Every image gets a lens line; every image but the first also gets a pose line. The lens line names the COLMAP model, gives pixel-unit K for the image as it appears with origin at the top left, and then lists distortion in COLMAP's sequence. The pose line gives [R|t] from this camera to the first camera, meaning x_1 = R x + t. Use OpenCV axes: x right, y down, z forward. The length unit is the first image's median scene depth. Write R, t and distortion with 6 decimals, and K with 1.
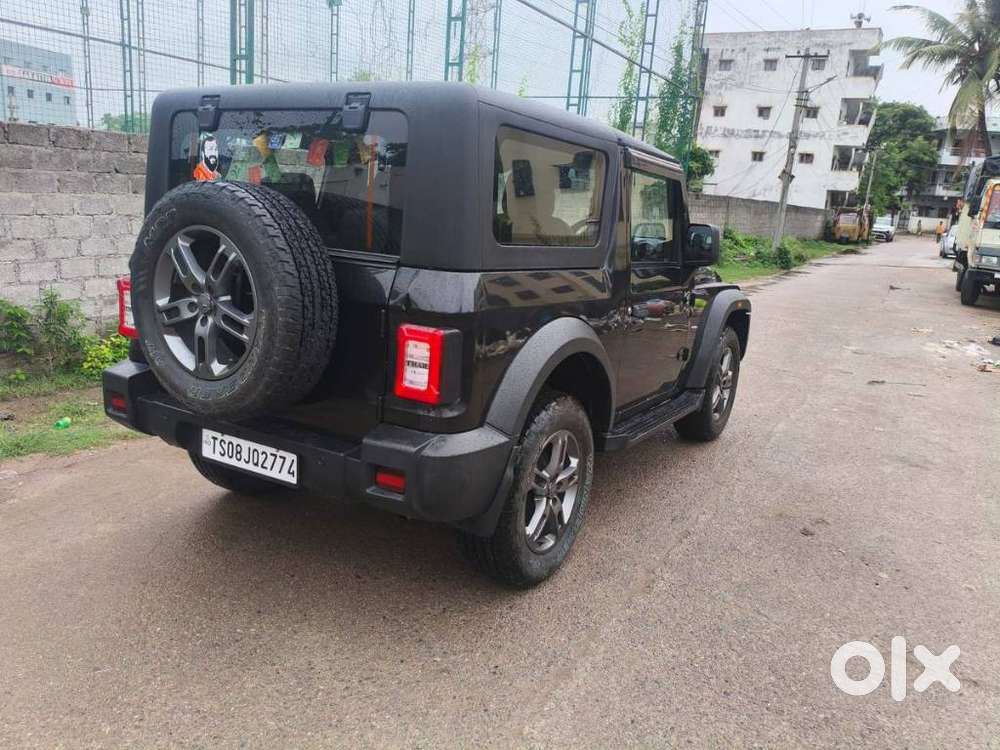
lens RADIAL K [[779.2, 0, 500.0], [0, 779.2, 375.0], [0, 0, 1]] dist [0.005570, -0.005084]
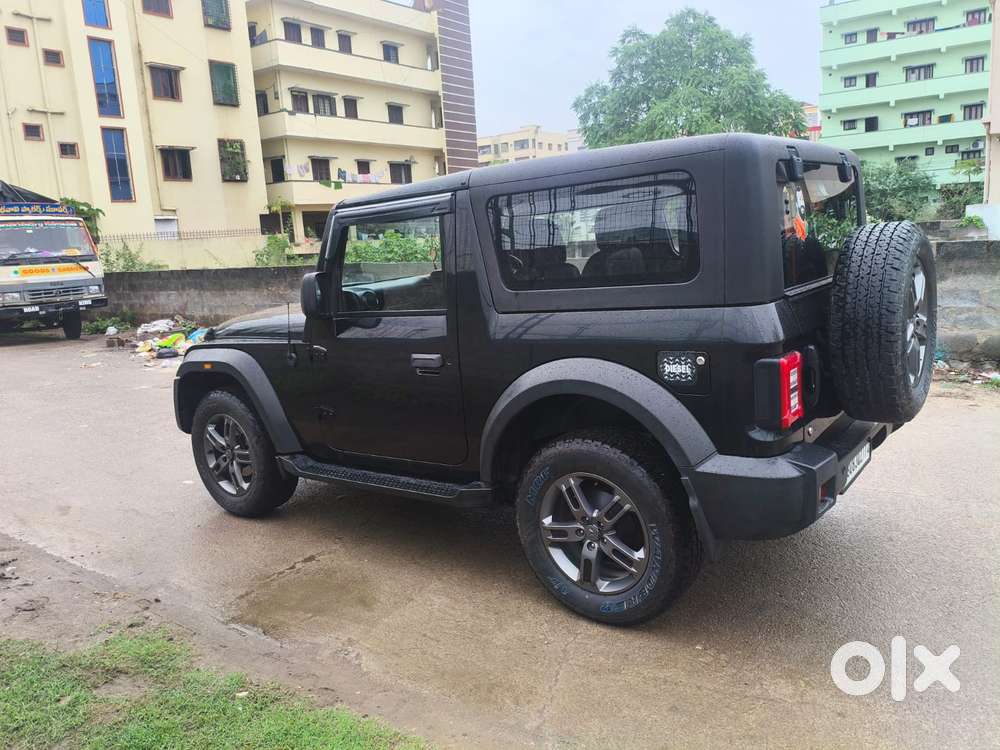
lens RADIAL K [[773.2, 0, 503.7], [0, 773.2, 381.0], [0, 0, 1]] dist [0.002686, -0.008191]
pose [[0.114900, -0.259325, 0.958931, -1.177101], [0.289976, 0.932036, 0.217307, -0.328285], [-0.950112, 0.253099, 0.182289, 1.020475]]
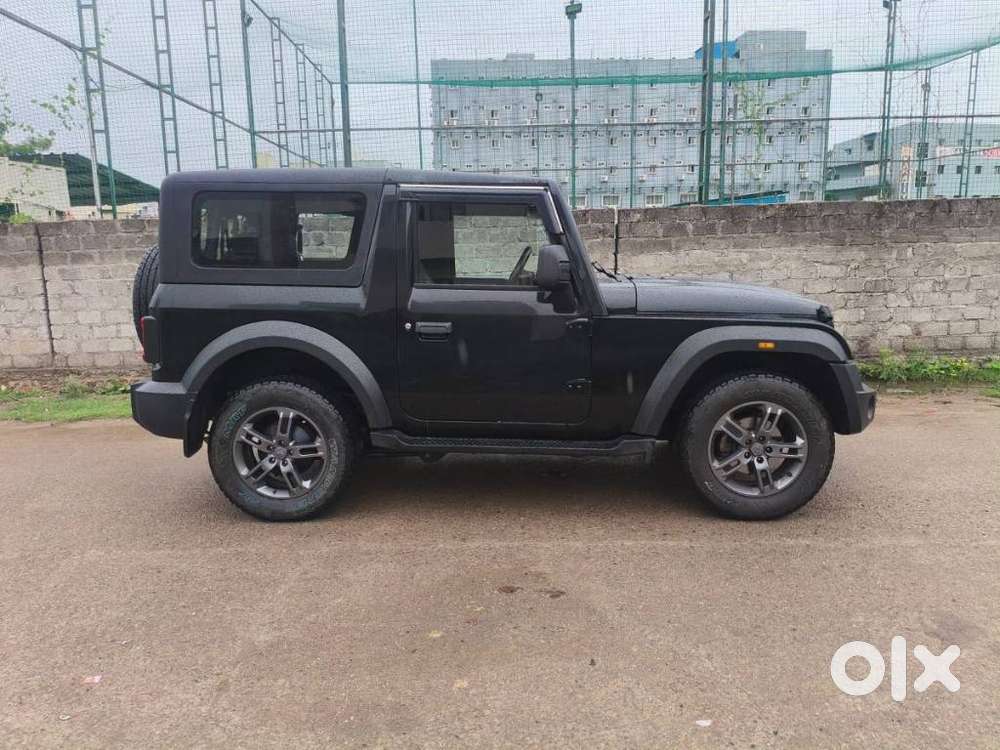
lens RADIAL K [[779.8, 0, 507.3], [0, 779.8, 374.7], [0, 0, 1]] dist [0.069843, -0.080202]
pose [[0.459488, 0.067446, -0.885619, 1.259066], [-0.149112, 0.988818, -0.002059, -0.032810], [0.875578, 0.133003, 0.464407, 0.624575]]
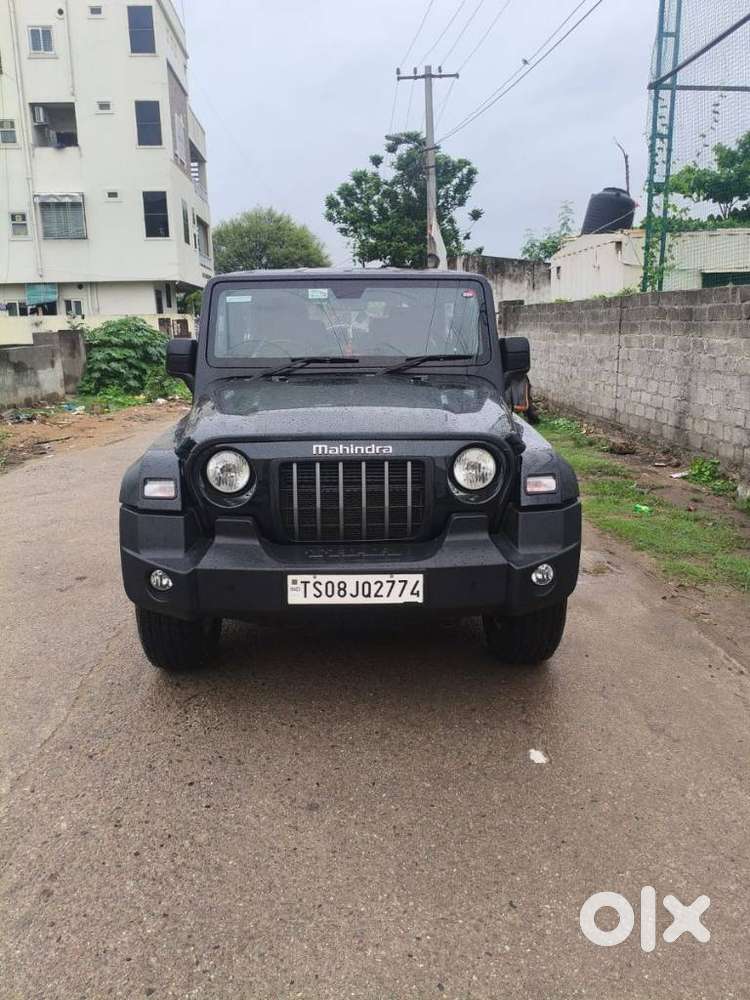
lens RADIAL K [[761.9, 0, 367.4], [0, 761.9, 513.1], [0, 0, 1]] dist [0.046343, -0.072824]
pose [[-0.847420, 0.077443, -0.525244, 0.709378], [-0.157671, 0.907963, 0.388256, -0.492190], [0.506970, 0.411832, -0.757216, 2.346027]]
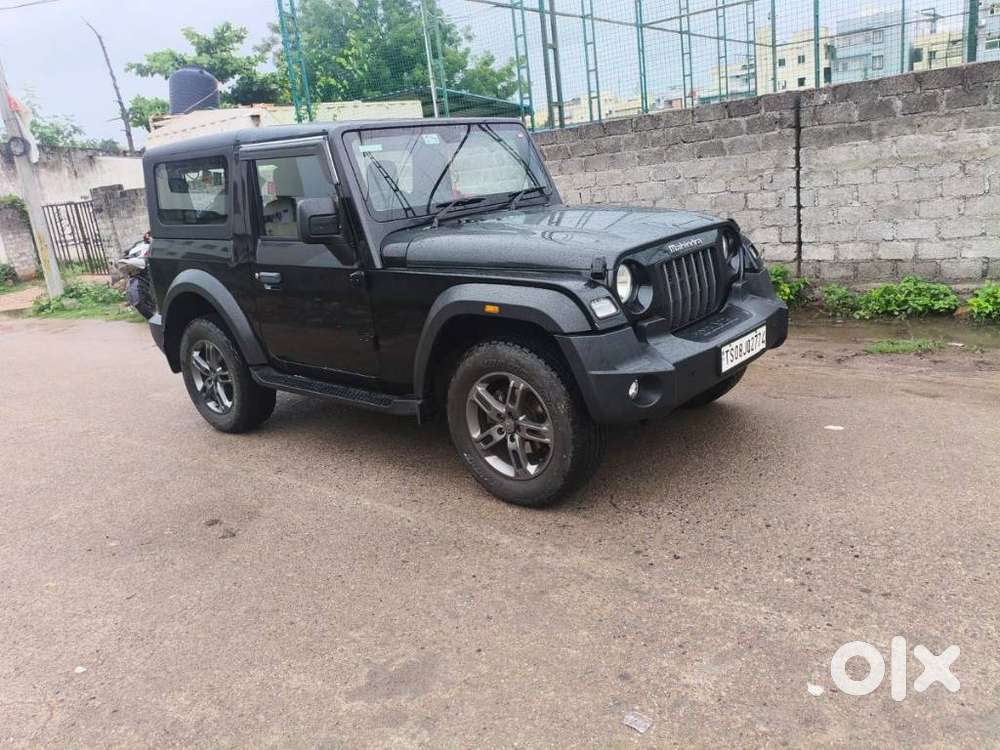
lens RADIAL K [[778.6, 0, 491.0], [0, 778.6, 381.9], [0, 0, 1]] dist [0.004865, -0.003269]
pose [[-0.176364, 0.219602, -0.959516, 1.354625], [-0.123354, 0.962180, 0.242885, -0.271733], [0.976565, 0.161197, -0.142605, 1.598771]]
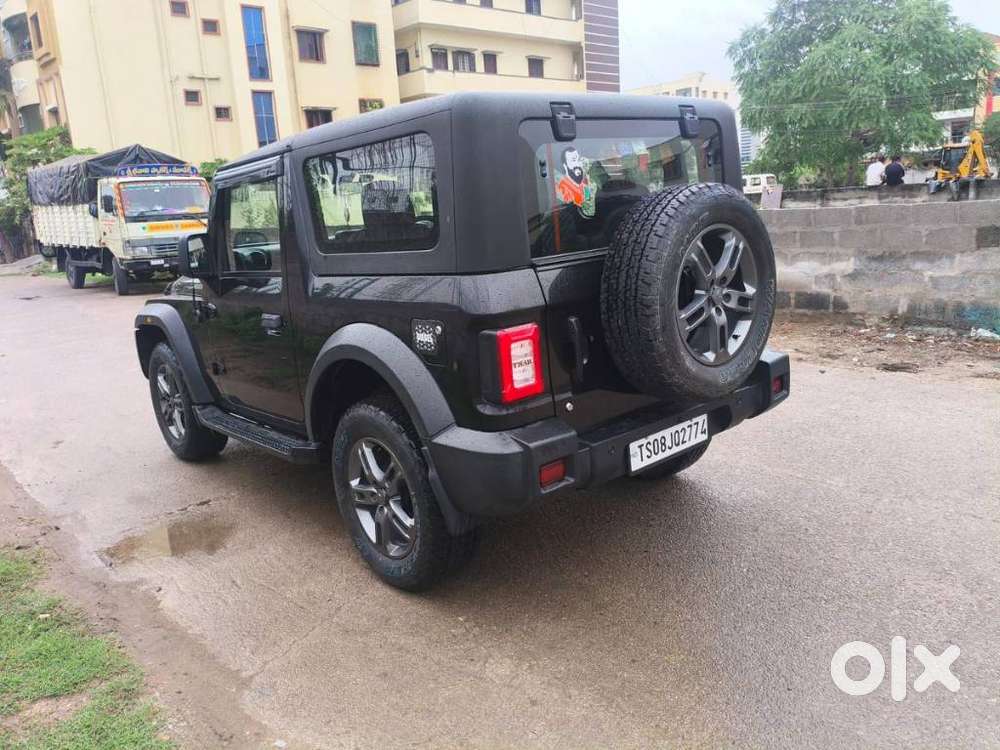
lens RADIAL K [[774.6, 0, 497.2], [0, 774.6, 377.8], [0, 0, 1]] dist [0.000390, -0.005889]
pose [[0.317973, -0.298254, 0.899965, -1.083389], [0.297353, 0.932709, 0.204046, -0.216649], [-0.900264, 0.202727, 0.385263, 0.640193]]
